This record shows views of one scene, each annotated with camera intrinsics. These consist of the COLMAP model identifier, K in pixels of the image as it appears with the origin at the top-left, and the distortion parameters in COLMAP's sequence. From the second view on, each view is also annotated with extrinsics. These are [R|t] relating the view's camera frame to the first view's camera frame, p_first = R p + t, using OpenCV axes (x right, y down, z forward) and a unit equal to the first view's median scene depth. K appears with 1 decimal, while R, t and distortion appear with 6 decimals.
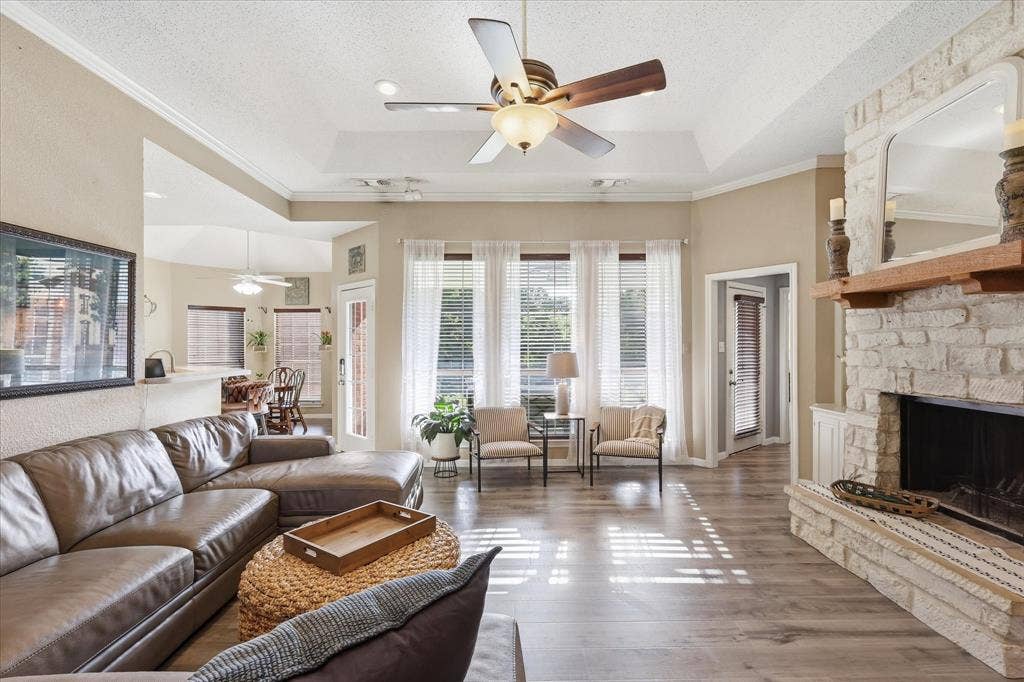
lens RADIAL K [[463.0, 0, 512.0], [0, 463.0, 341.0], [0, 0, 1]] dist [0.000017, 0.000989]
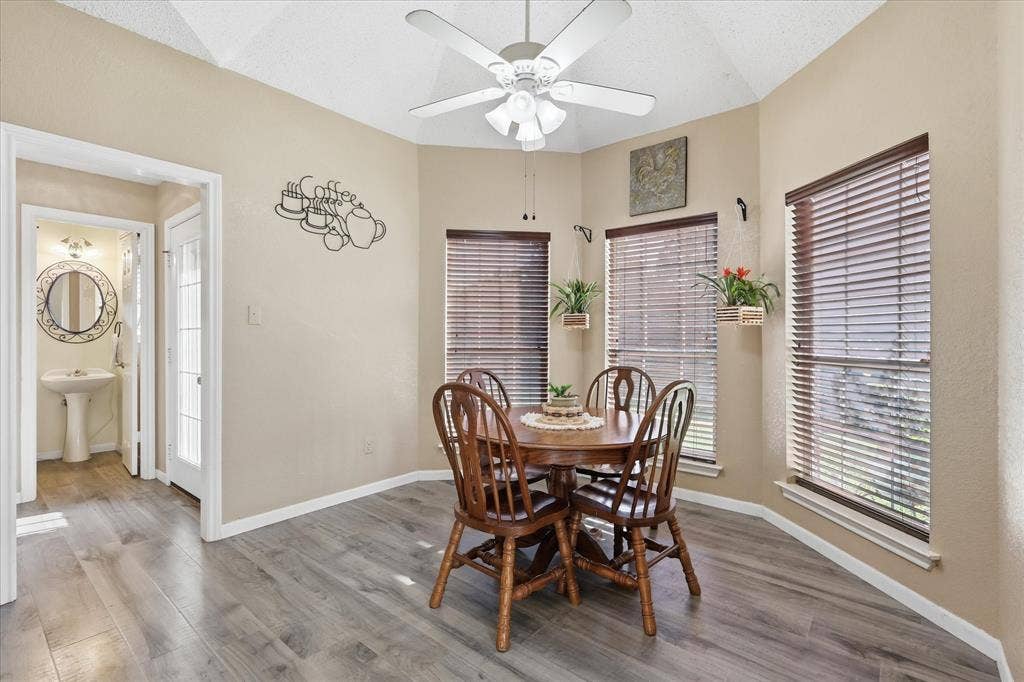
lens RADIAL K [[463.0, 0, 512.0], [0, 463.0, 341.0], [0, 0, 1]] dist [0.000017, 0.000989]
pose [[0.766797, 0.014630, -0.641723, -0.305917], [-0.005579, 0.999854, 0.016128, 0.029559], [0.641865, -0.008787, 0.766767, 0.618846]]
